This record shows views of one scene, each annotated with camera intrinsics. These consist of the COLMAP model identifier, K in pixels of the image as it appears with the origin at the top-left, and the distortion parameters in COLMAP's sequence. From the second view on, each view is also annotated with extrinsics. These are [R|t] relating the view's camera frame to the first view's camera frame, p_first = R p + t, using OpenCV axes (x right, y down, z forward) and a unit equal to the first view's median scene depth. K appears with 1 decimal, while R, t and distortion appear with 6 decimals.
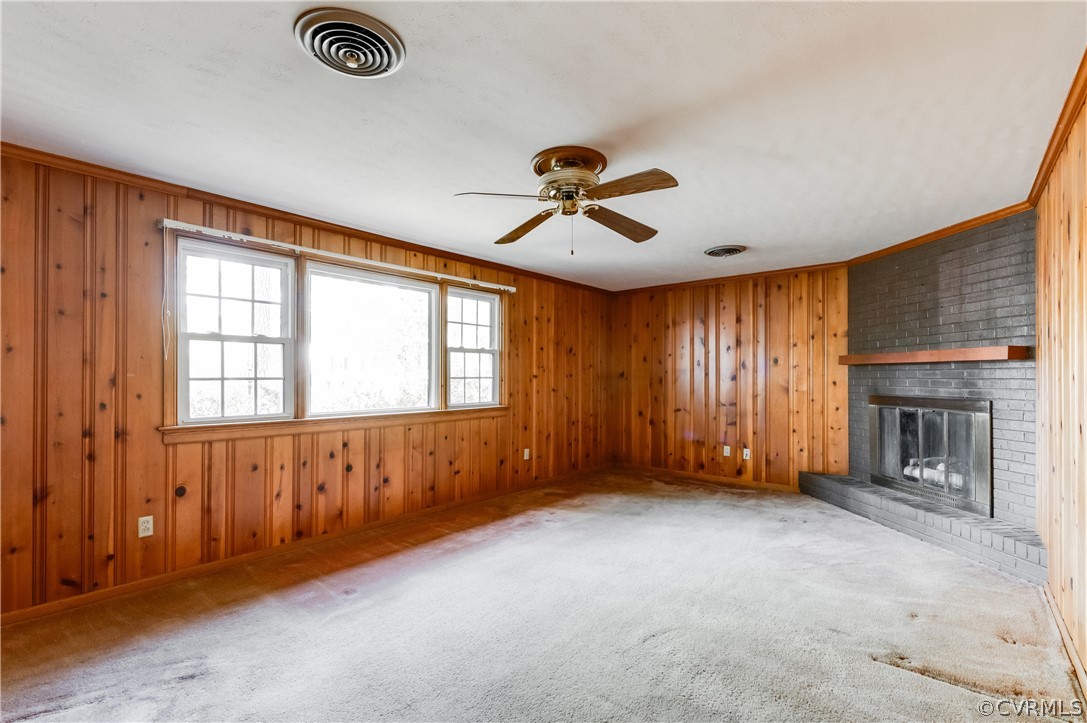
lens RADIAL K [[496.3, 0, 540.7], [0, 496.3, 375.3], [0, 0, 1]] dist [0.000256, -0.000026]
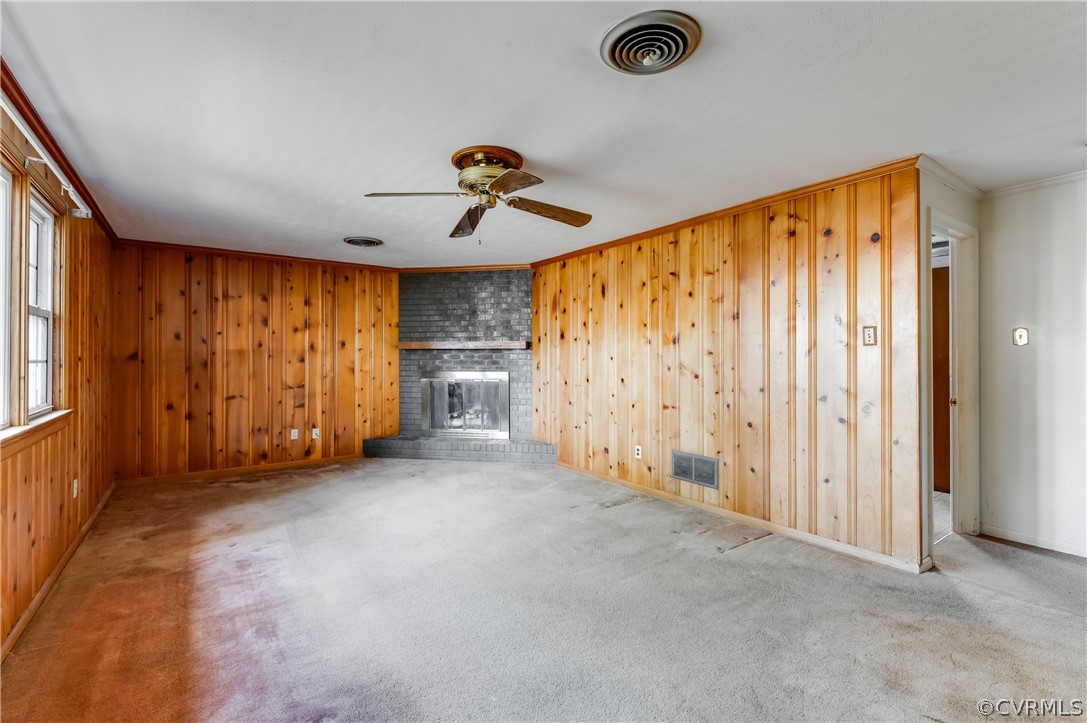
lens RADIAL K [[480.1, 0, 543.5], [0, 480.1, 361.5], [0, 0, 1]] dist [0.000780, -0.000525]
pose [[0.241845, -0.008982, 0.970273, -0.463306], [-0.000973, 0.999954, 0.009499, -0.001295], [-0.970314, -0.003241, 0.241826, 0.315887]]
